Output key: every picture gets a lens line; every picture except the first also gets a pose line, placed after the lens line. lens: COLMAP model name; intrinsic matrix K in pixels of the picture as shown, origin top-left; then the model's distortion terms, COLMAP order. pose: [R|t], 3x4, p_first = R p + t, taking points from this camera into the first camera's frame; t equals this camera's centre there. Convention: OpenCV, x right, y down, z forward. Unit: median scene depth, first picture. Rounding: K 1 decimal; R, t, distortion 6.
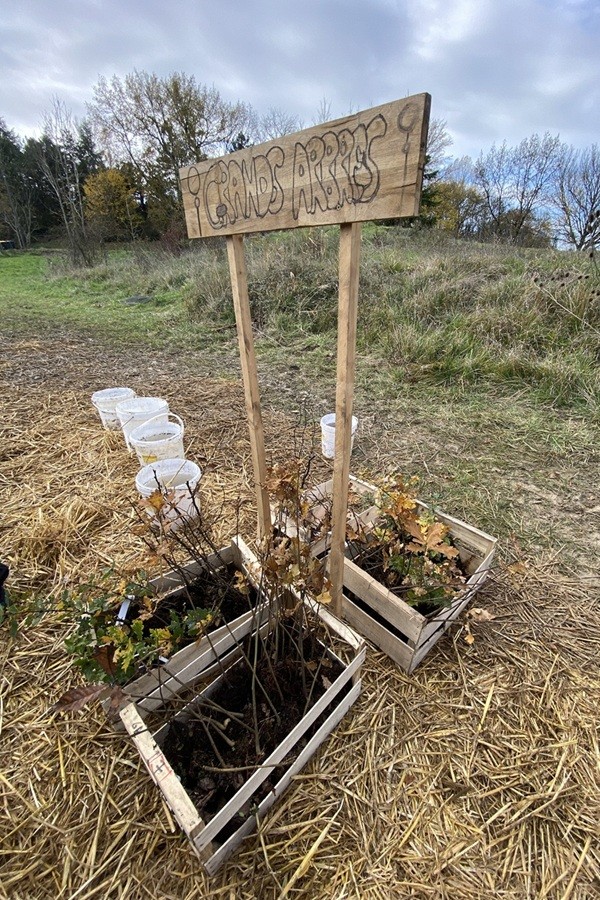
lens RADIAL K [[342.2, 0, 298.3], [0, 342.2, 428.4], [0, 0, 1]] dist [-0.001191, -0.000281]
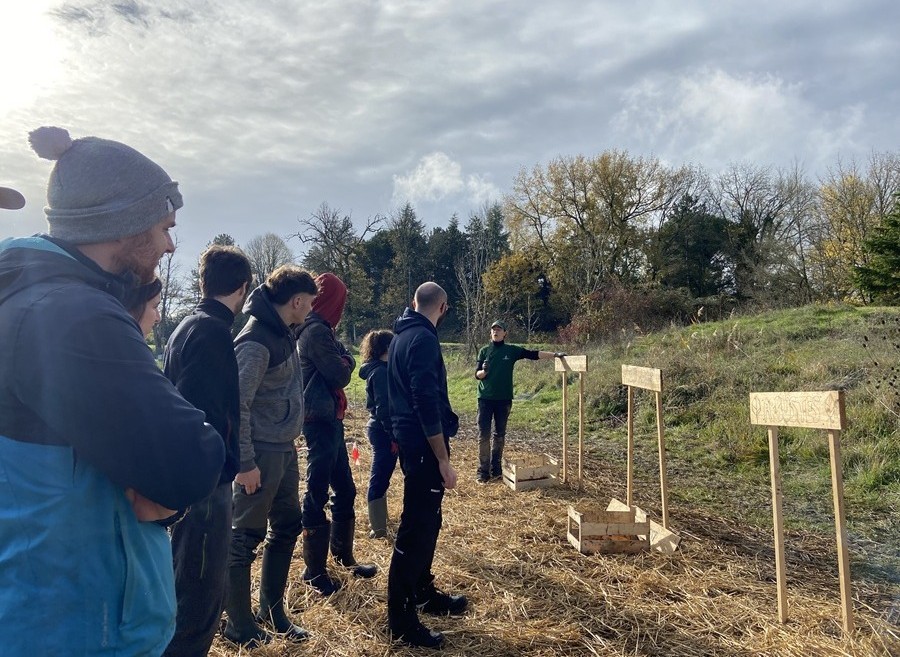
lens RADIAL K [[710.2, 0, 450.0], [0, 710.2, 328.5], [0, 0, 1]] dist [0.000396, -0.000023]
pose [[0.875454, -0.020239, -0.482878, 0.136032], [-0.203617, 0.890679, -0.406487, 0.131527], [0.438316, 0.454182, 0.775627, -0.316384]]
